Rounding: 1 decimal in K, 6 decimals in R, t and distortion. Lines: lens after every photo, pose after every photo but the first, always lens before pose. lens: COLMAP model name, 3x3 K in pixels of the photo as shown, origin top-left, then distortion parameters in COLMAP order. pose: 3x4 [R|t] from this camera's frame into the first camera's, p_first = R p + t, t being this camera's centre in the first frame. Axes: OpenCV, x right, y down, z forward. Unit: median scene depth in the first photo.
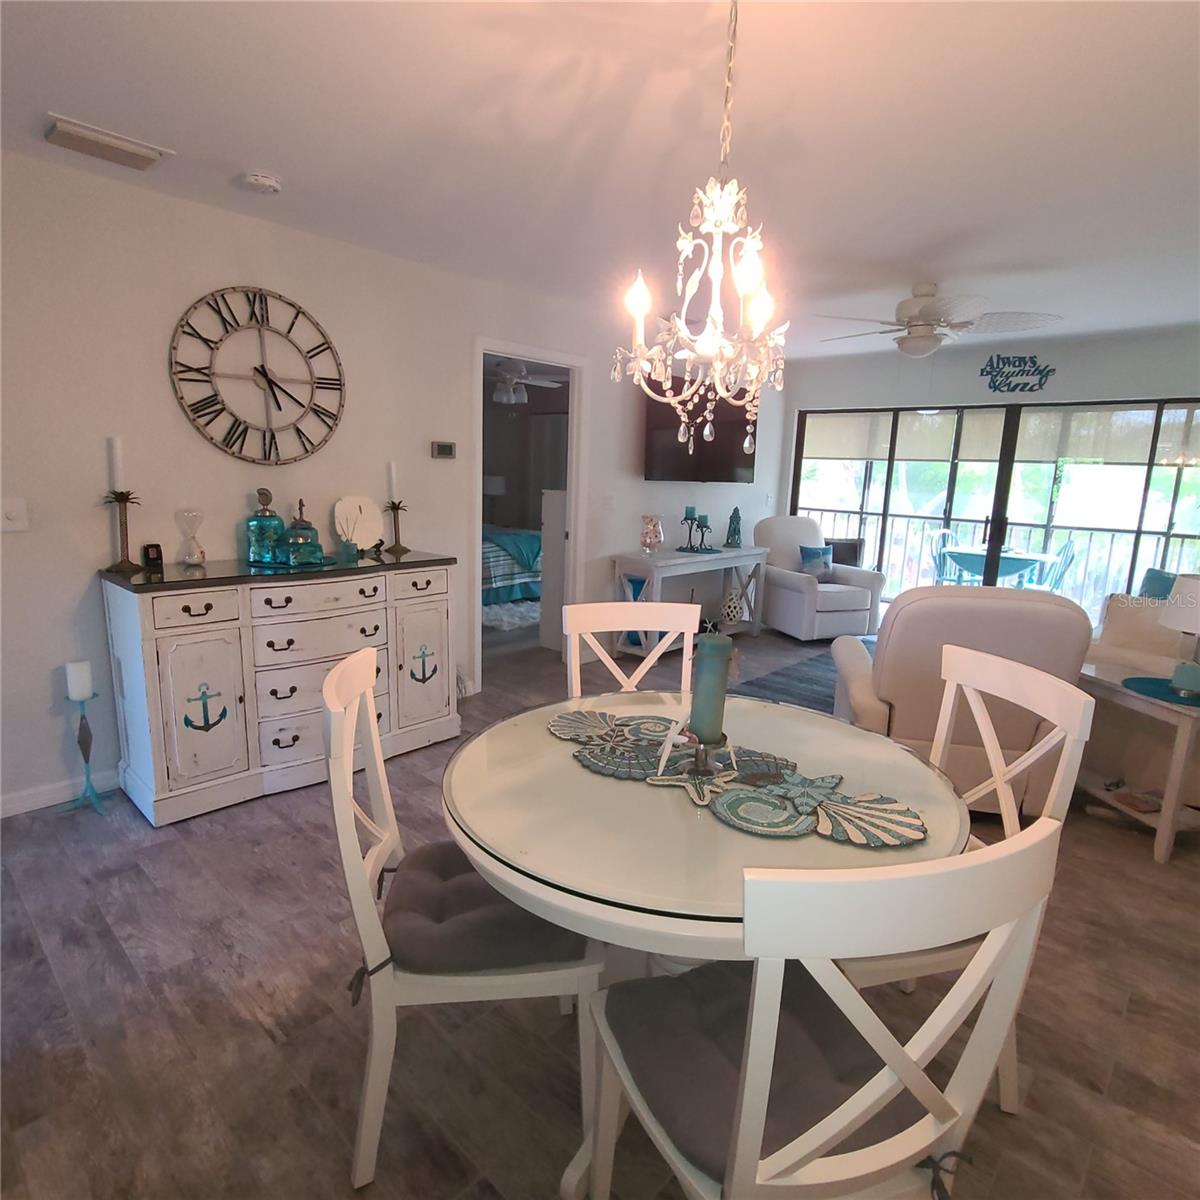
lens RADIAL K [[691.0, 0, 600.0], [0, 691.0, 600.0], [0, 0, 1]] dist [-0.001870, -0.000152]
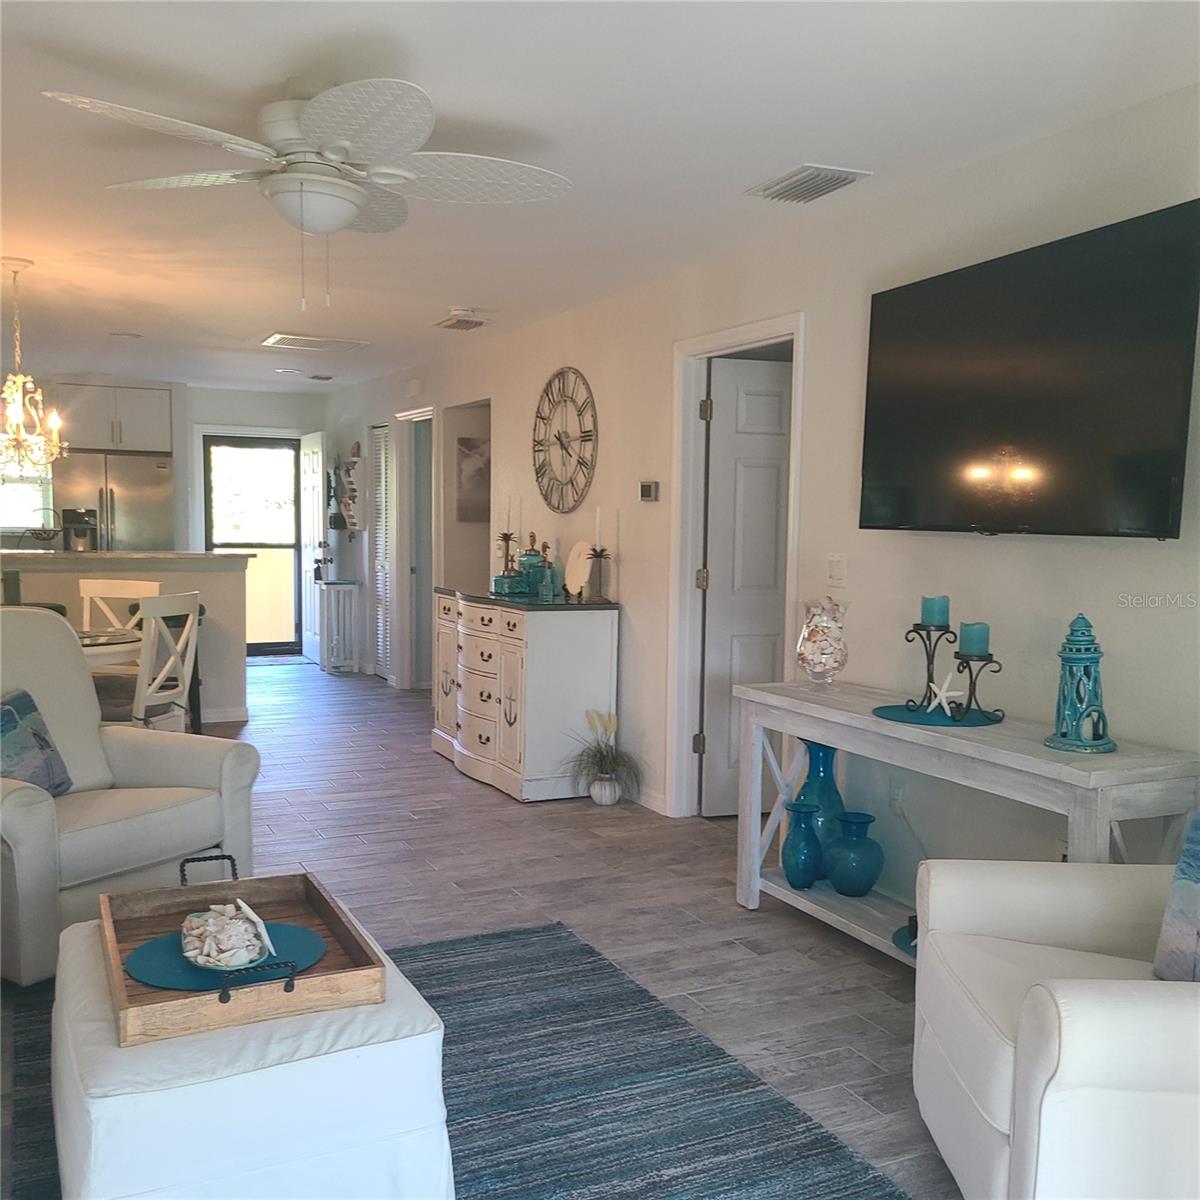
lens RADIAL K [[1181.0, 0, 600.0], [0, 1181.0, 600.0], [0, 0, 1]] dist [0.044081, -0.011102]
pose [[-0.353075, 0.030925, -0.935084, 1.265727], [-0.196572, 0.974693, 0.106458, -0.259215], [0.914712, 0.221399, -0.338060, 1.645148]]
